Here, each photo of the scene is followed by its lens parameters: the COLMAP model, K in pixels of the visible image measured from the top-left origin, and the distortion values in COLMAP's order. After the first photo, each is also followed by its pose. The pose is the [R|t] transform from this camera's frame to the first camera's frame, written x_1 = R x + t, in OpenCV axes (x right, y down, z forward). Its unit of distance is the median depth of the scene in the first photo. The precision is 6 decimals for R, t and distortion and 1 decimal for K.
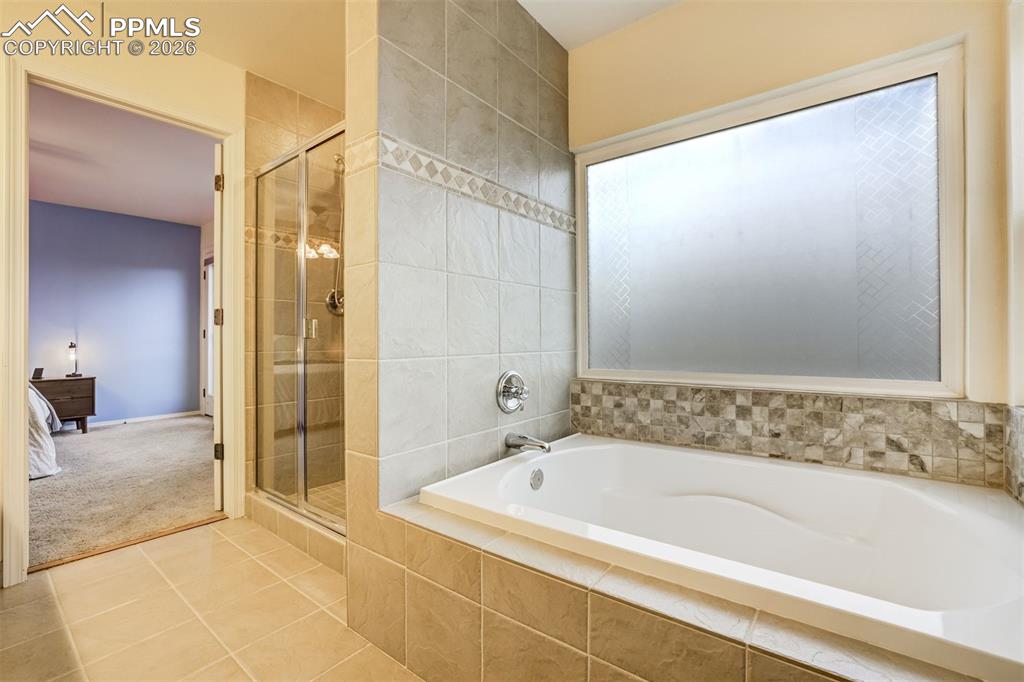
lens RADIAL K [[443.5, 0, 509.3], [0, 443.5, 342.3], [0, 0, 1]] dist [-0.031663, 0.008886]
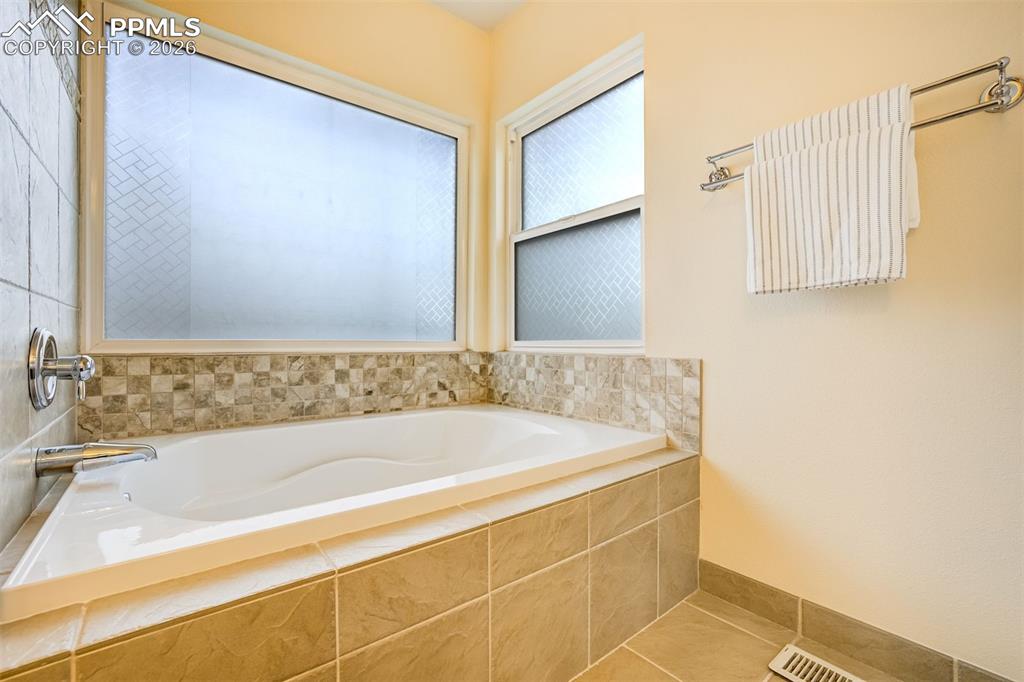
lens RADIAL K [[443.5, 0, 516.3], [0, 443.5, 339.0], [0, 0, 1]] dist [-0.031663, 0.008886]
pose [[0.227823, 0.015272, 0.973583, -0.393303], [-0.002647, 0.999883, -0.015066, 0.090856], [-0.973699, 0.000855, 0.227837, 0.379886]]
